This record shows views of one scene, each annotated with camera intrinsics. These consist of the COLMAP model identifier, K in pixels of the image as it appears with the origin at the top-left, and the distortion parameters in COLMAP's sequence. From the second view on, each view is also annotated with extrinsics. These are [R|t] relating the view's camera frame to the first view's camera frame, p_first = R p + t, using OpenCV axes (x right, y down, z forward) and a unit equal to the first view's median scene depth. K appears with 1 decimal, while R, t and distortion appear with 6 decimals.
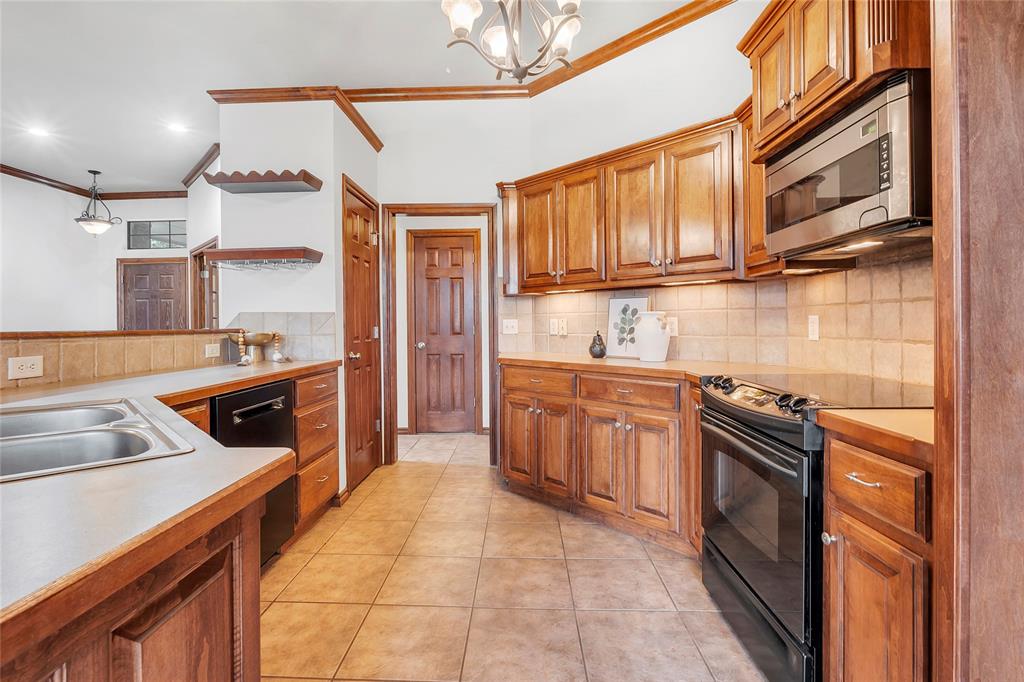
lens RADIAL K [[479.8, 0, 511.3], [0, 479.8, 330.1], [0, 0, 1]] dist [-0.016000, 0.000431]
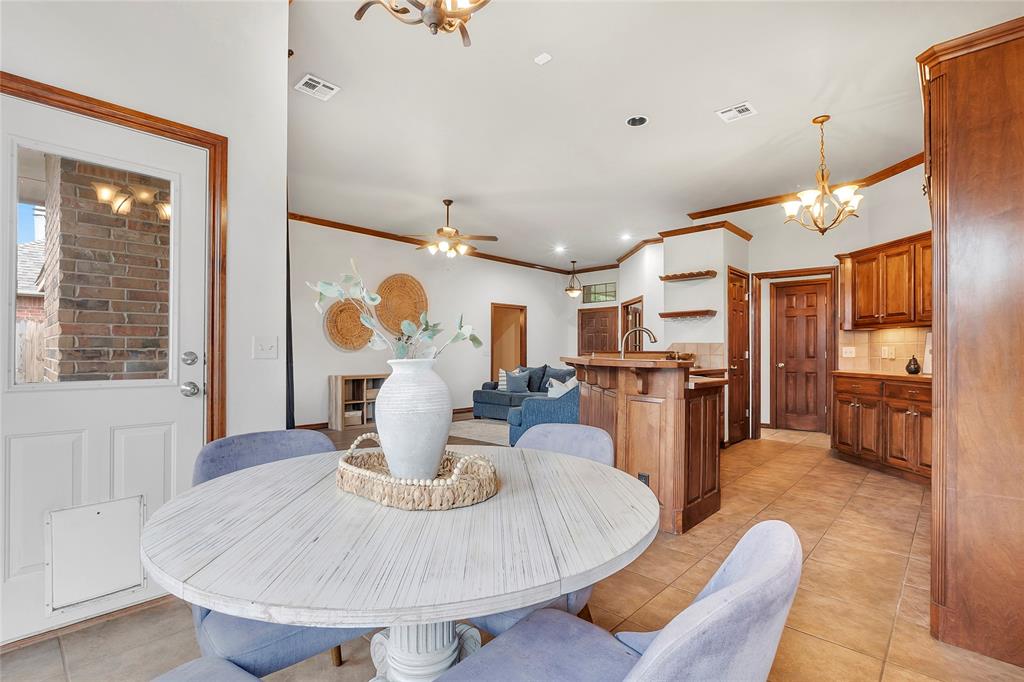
lens RADIAL K [[484.7, 0, 509.3], [0, 484.7, 347.5], [0, 0, 1]] dist [-0.005582, 0.000131]
pose [[0.749188, 0.004714, -0.662340, 0.193263], [-0.017298, 0.999773, -0.012450, 0.014352], [0.662131, 0.020785, 0.749100, -0.733639]]
